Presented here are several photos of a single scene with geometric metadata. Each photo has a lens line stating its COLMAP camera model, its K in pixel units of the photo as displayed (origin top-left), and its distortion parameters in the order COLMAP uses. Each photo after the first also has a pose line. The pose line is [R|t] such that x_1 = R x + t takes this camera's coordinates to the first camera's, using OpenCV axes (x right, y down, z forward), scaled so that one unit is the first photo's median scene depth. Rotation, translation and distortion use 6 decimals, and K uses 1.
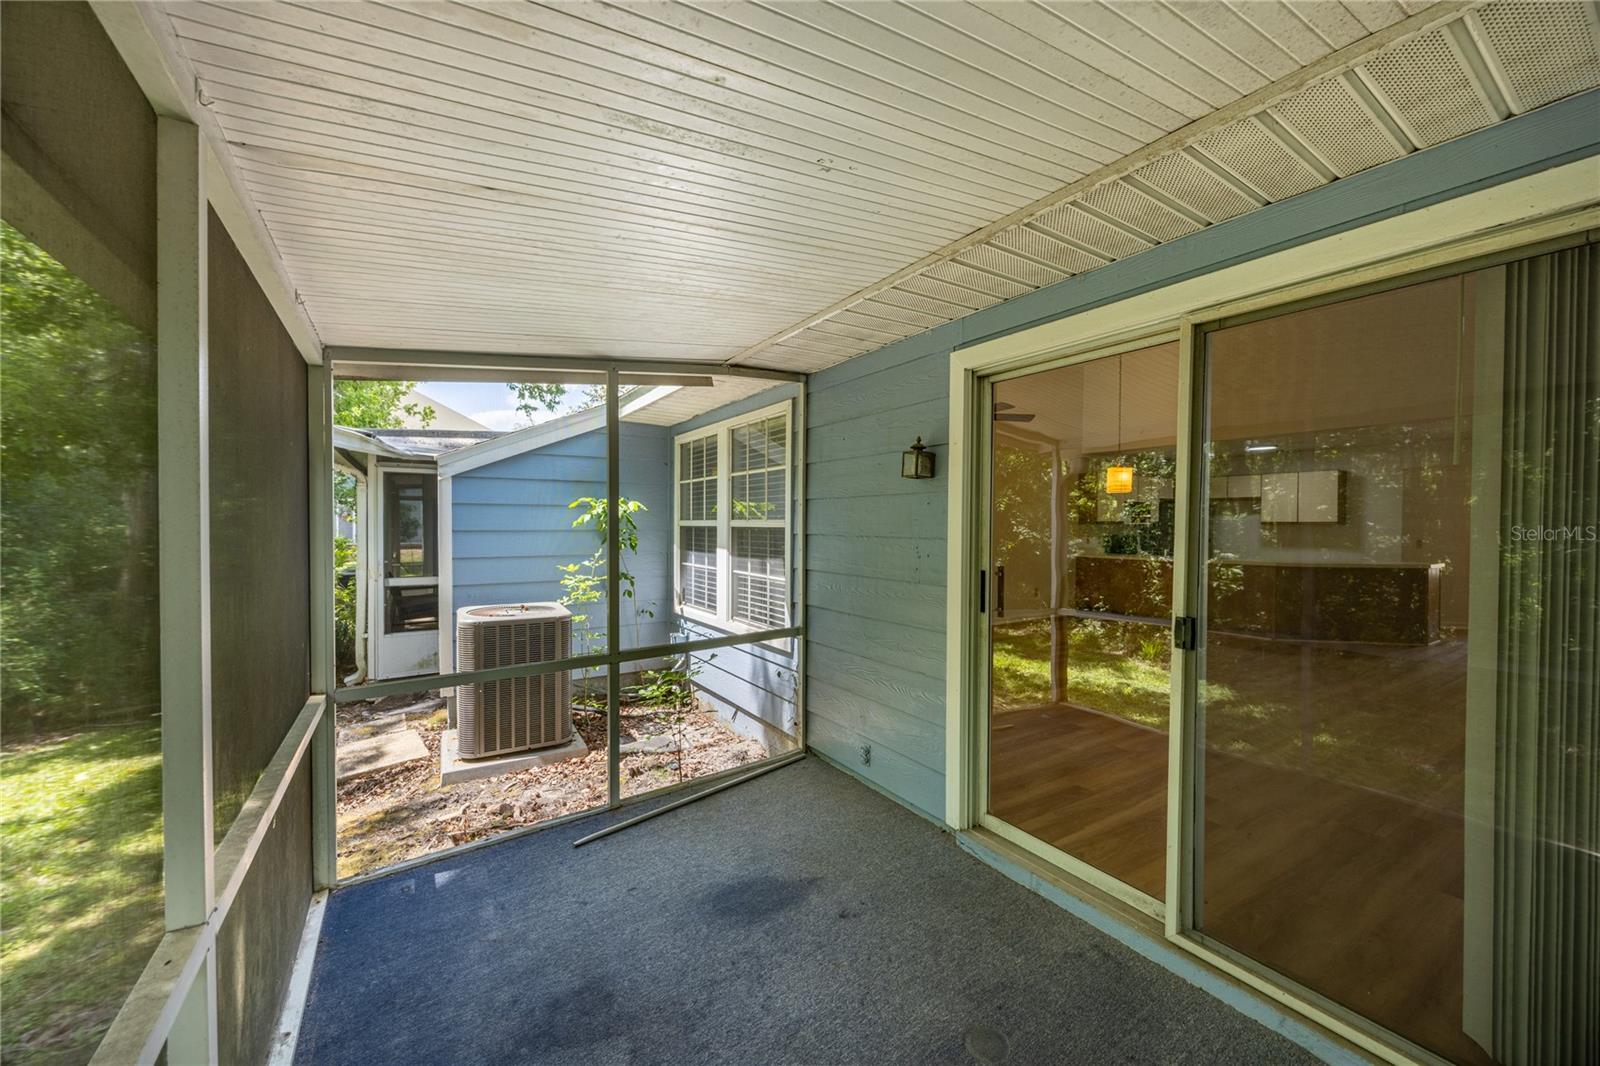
lens RADIAL K [[614.3, 0, 801.1], [0, 614.3, 541.6], [0, 0, 1]] dist [-0.003671, 0.000093]
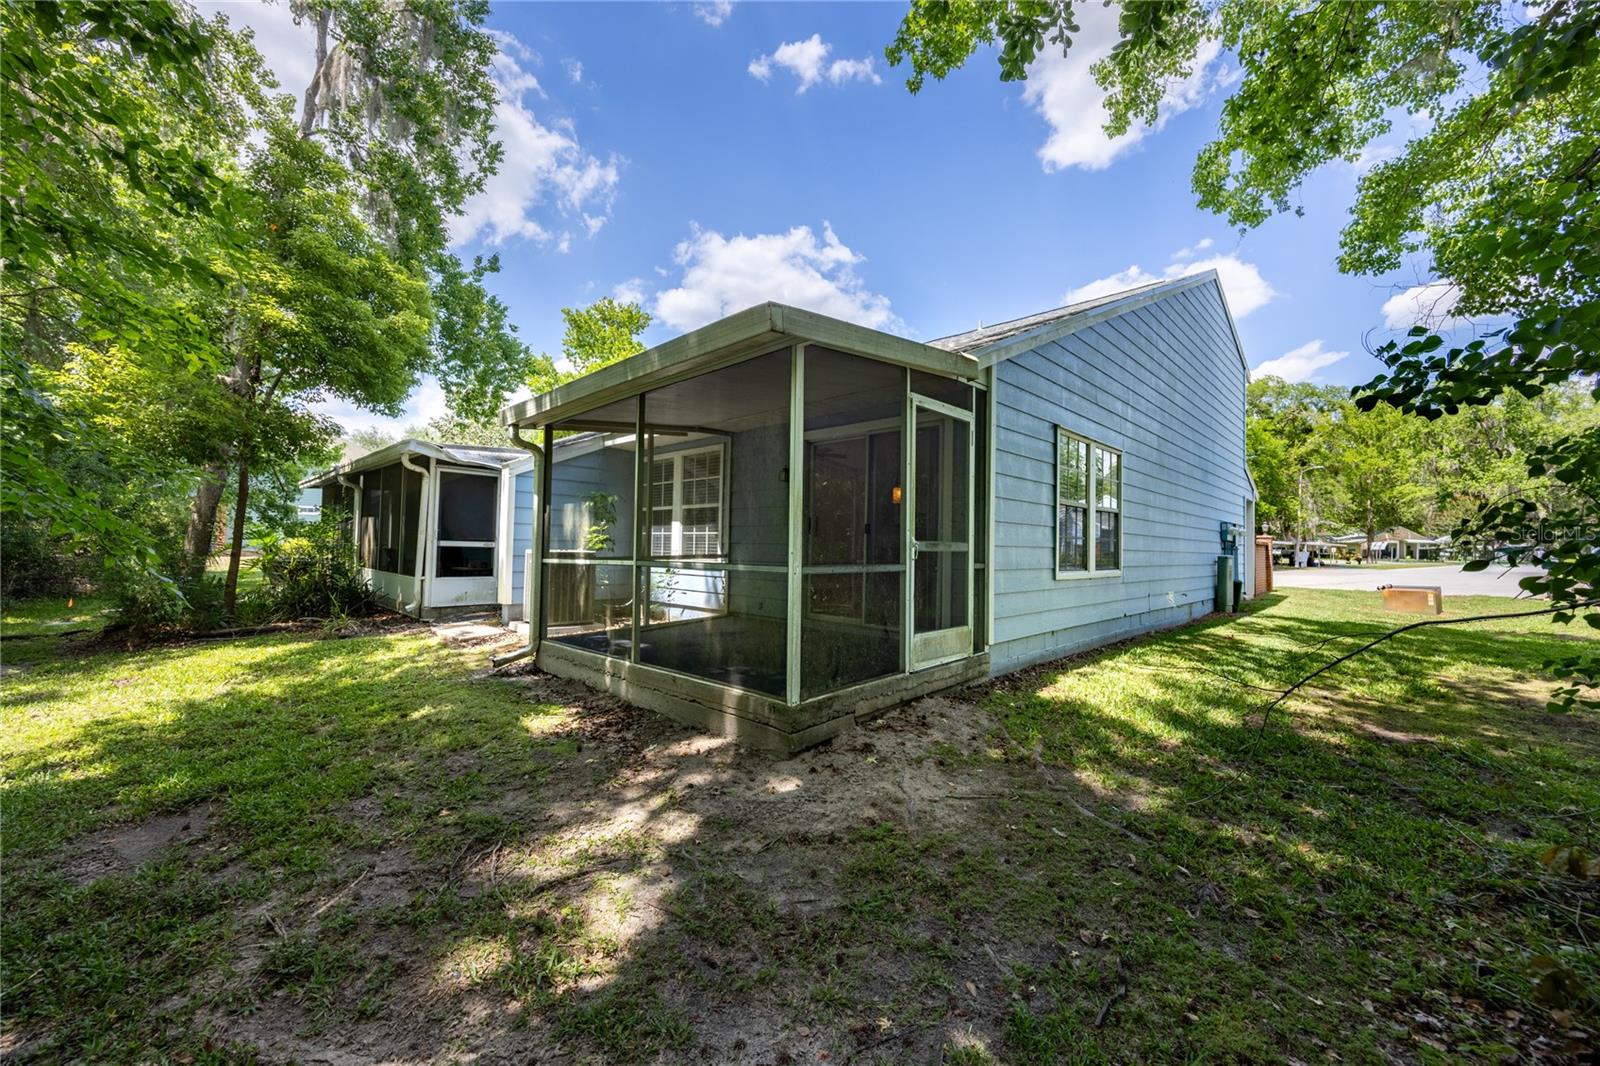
lens RADIAL K [[614.3, 0, 798.5], [0, 614.3, 537.4], [0, 0, 1]] dist [-0.003671, 0.000093]
pose [[0.973319, 0.020693, 0.228520, -0.226451], [-0.009866, 0.998778, -0.048421, 0.170335], [-0.229242, 0.044875, 0.972334, -1.000371]]
